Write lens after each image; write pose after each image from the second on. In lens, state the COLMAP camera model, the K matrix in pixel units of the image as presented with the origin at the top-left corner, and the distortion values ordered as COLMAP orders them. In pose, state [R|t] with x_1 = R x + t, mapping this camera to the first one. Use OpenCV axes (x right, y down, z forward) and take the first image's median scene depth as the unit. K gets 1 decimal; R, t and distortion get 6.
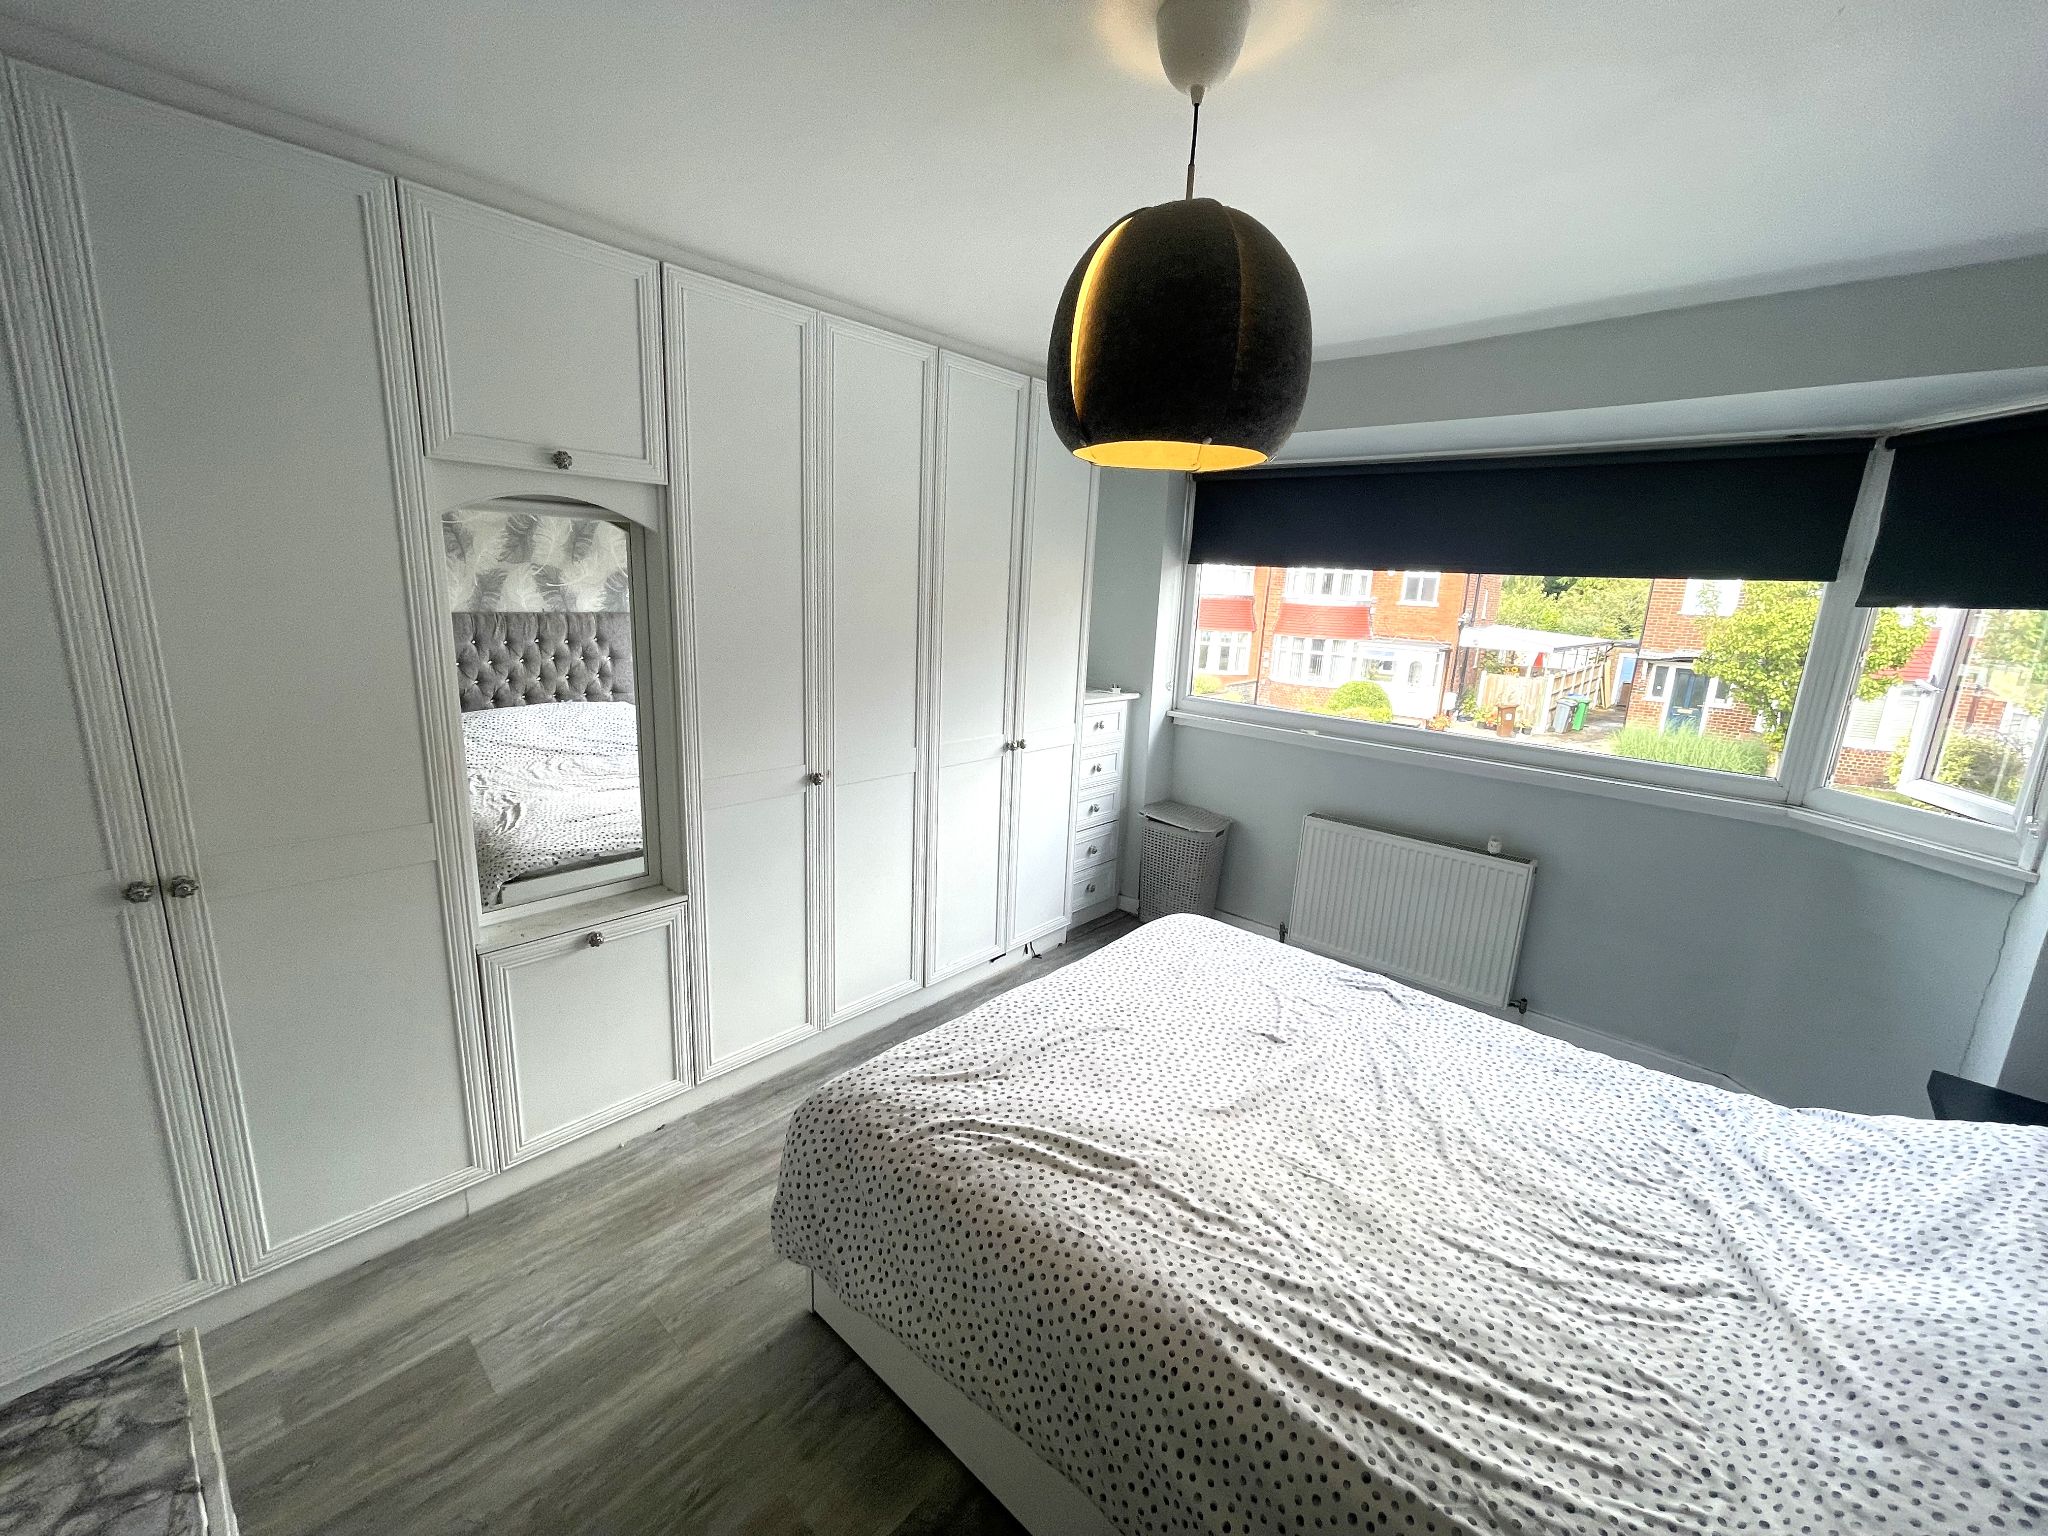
lens RADIAL K [[829.7, 0, 1021.7], [0, 829.7, 765.8], [0, 0, 1]] dist [-0.001440, -0.000433]
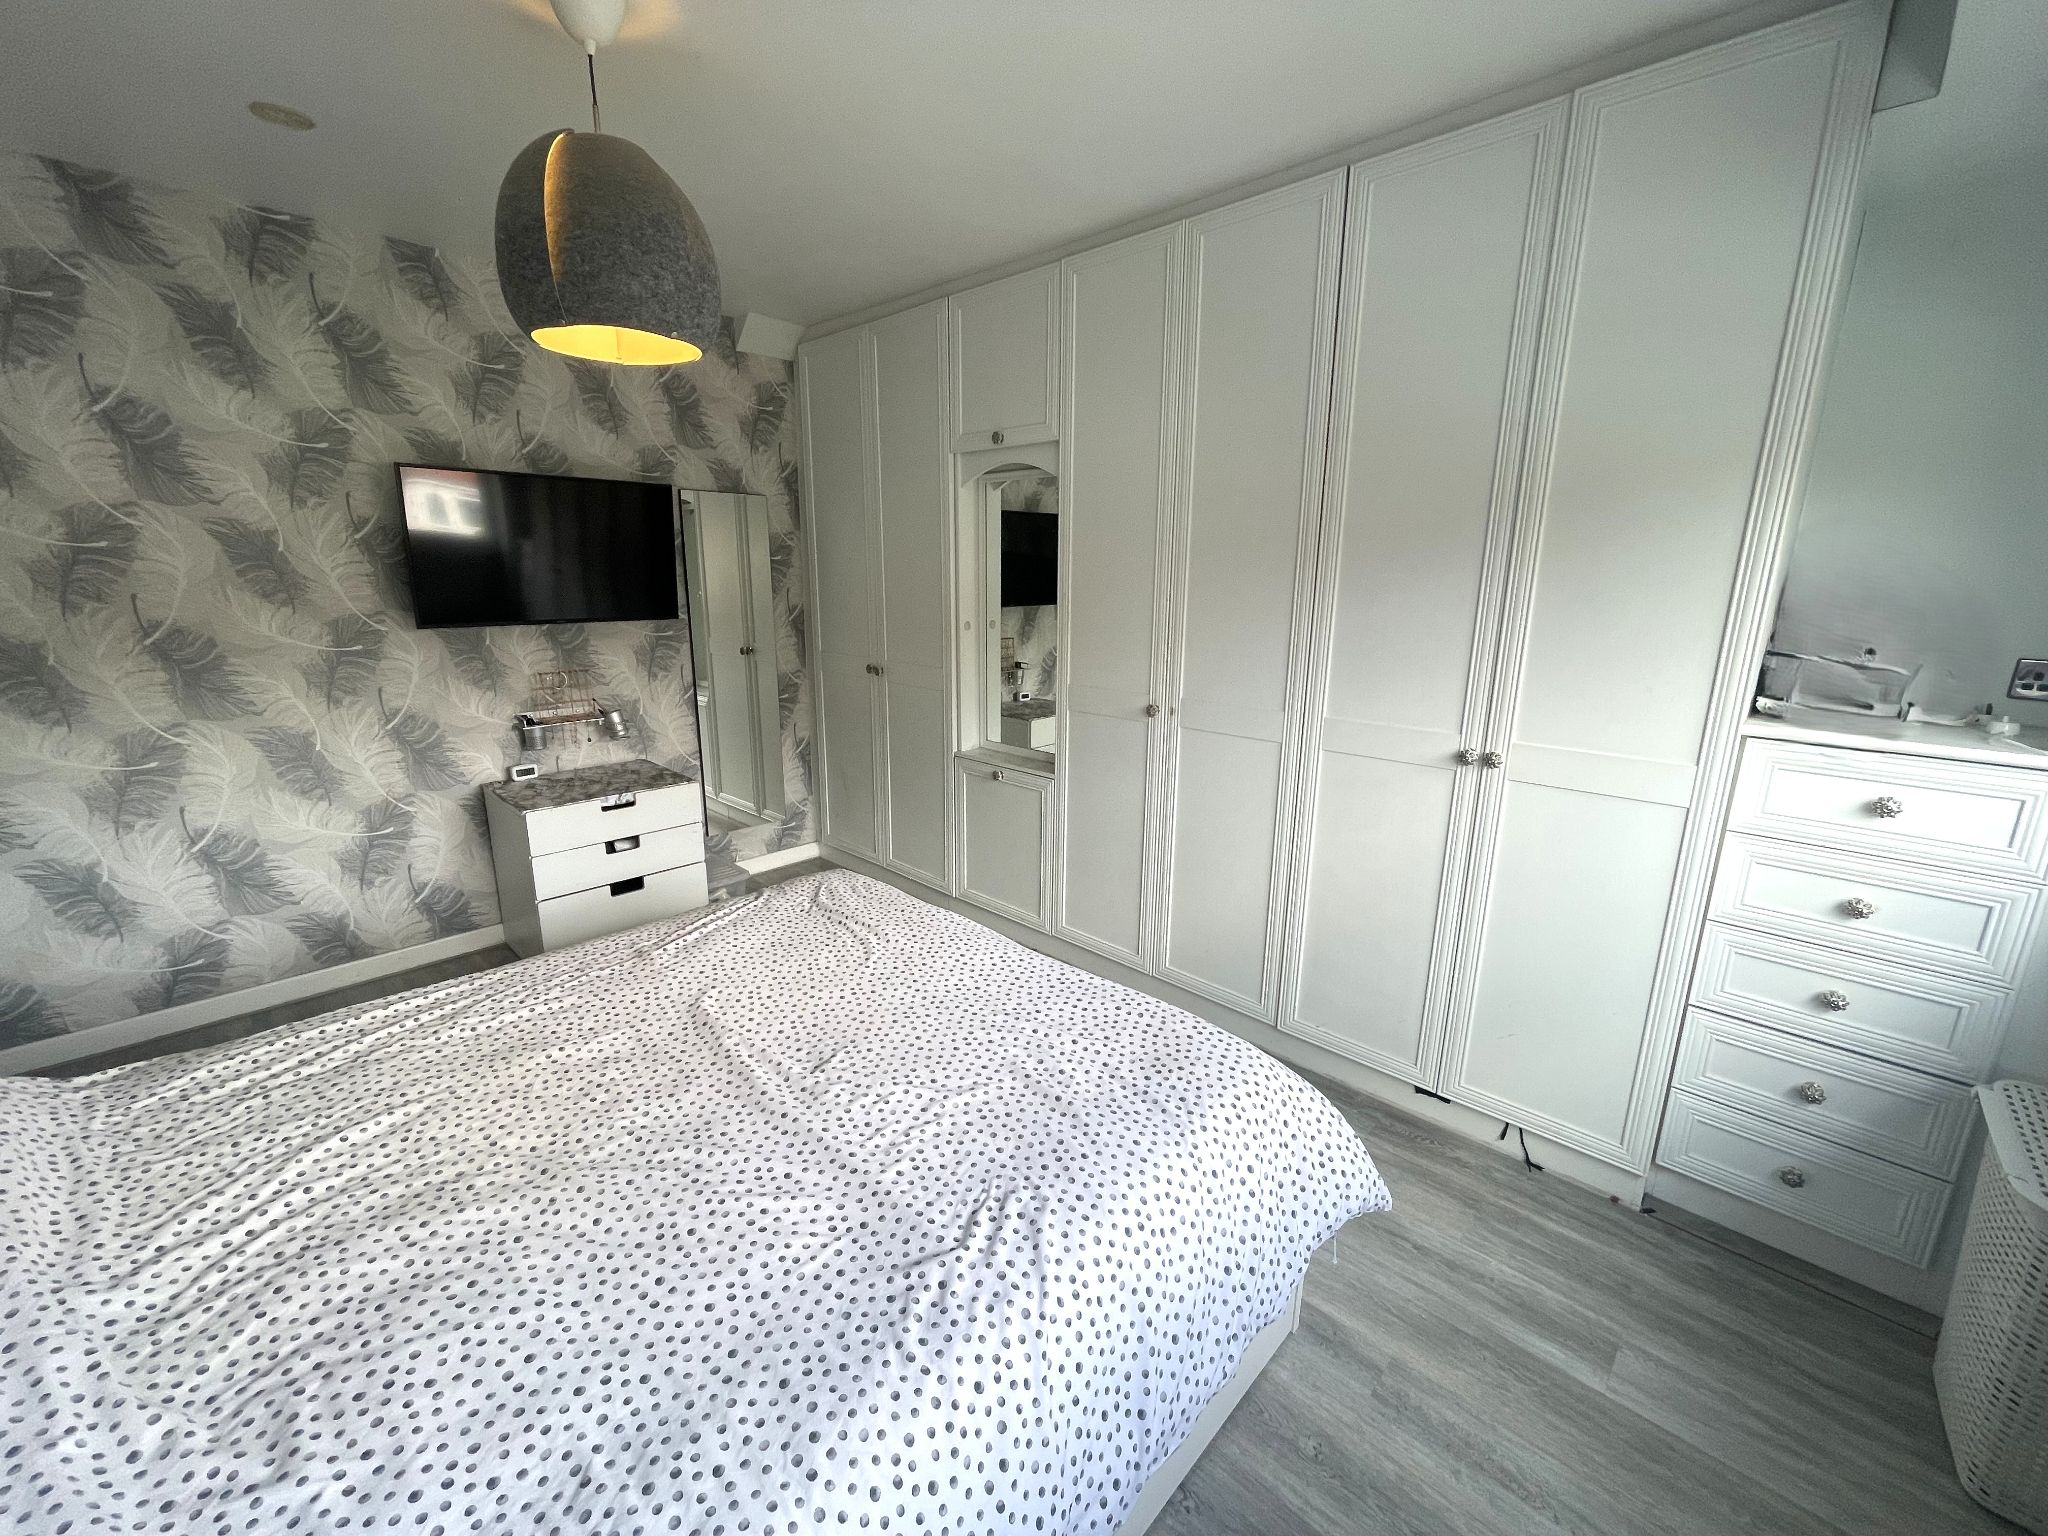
lens RADIAL K [[829.7, 0, 1021.7], [0, 829.7, 765.8], [0, 0, 1]] dist [-0.001440, -0.000433]
pose [[-0.023917, 0.186711, -0.982124, 0.585825], [-0.230236, 0.954968, 0.187155, -0.056784], [0.972841, 0.230596, 0.020147, 0.669661]]
